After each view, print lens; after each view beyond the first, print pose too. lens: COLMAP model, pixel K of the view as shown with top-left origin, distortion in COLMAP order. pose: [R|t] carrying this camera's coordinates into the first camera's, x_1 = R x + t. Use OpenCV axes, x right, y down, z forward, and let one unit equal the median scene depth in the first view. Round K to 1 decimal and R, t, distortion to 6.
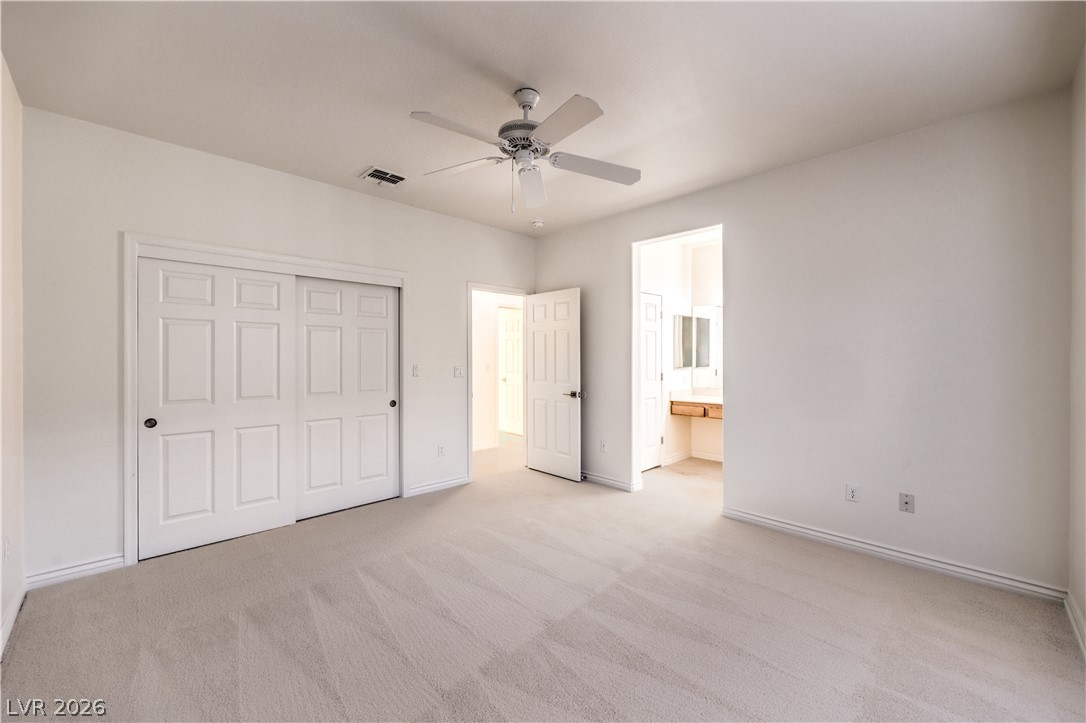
lens RADIAL K [[434.7, 0, 545.3], [0, 434.7, 357.3], [0, 0, 1]] dist [-0.001027, 0.000010]
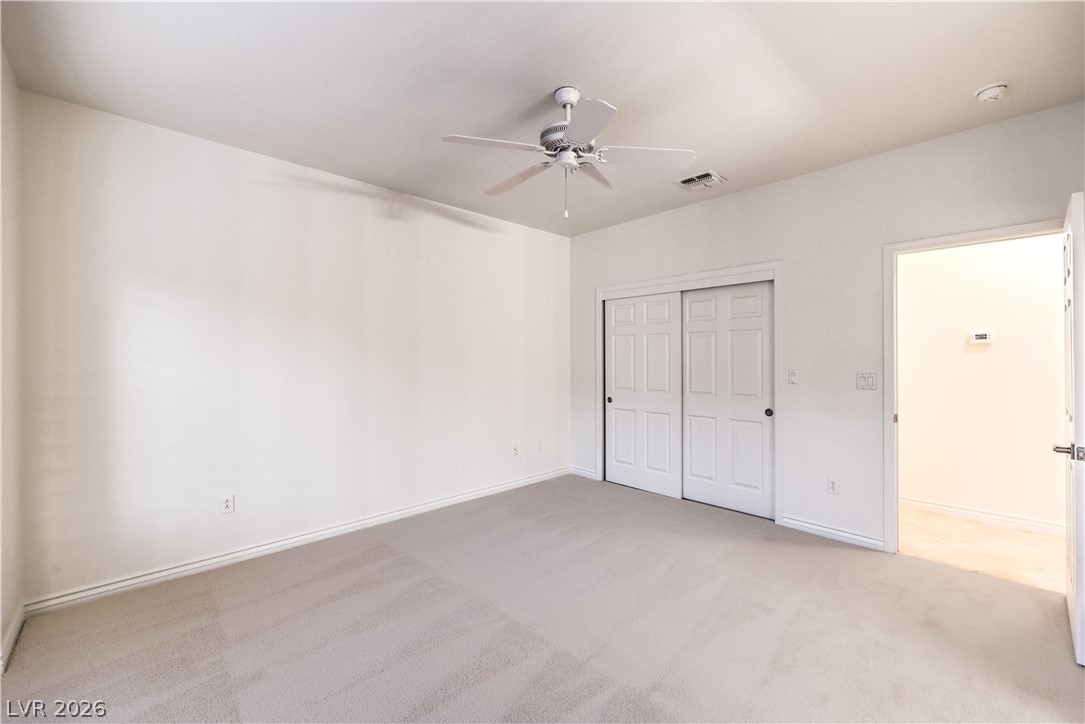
lens RADIAL K [[434.3, 0, 544.7], [0, 434.3, 357.8], [0, 0, 1]] dist [-0.001027, 0.000010]
pose [[0.000374, -0.004556, -0.999990, 0.582168], [0.000622, 0.999989, -0.004556, -0.001047], [1.000000, -0.000620, 0.000376, 0.593228]]
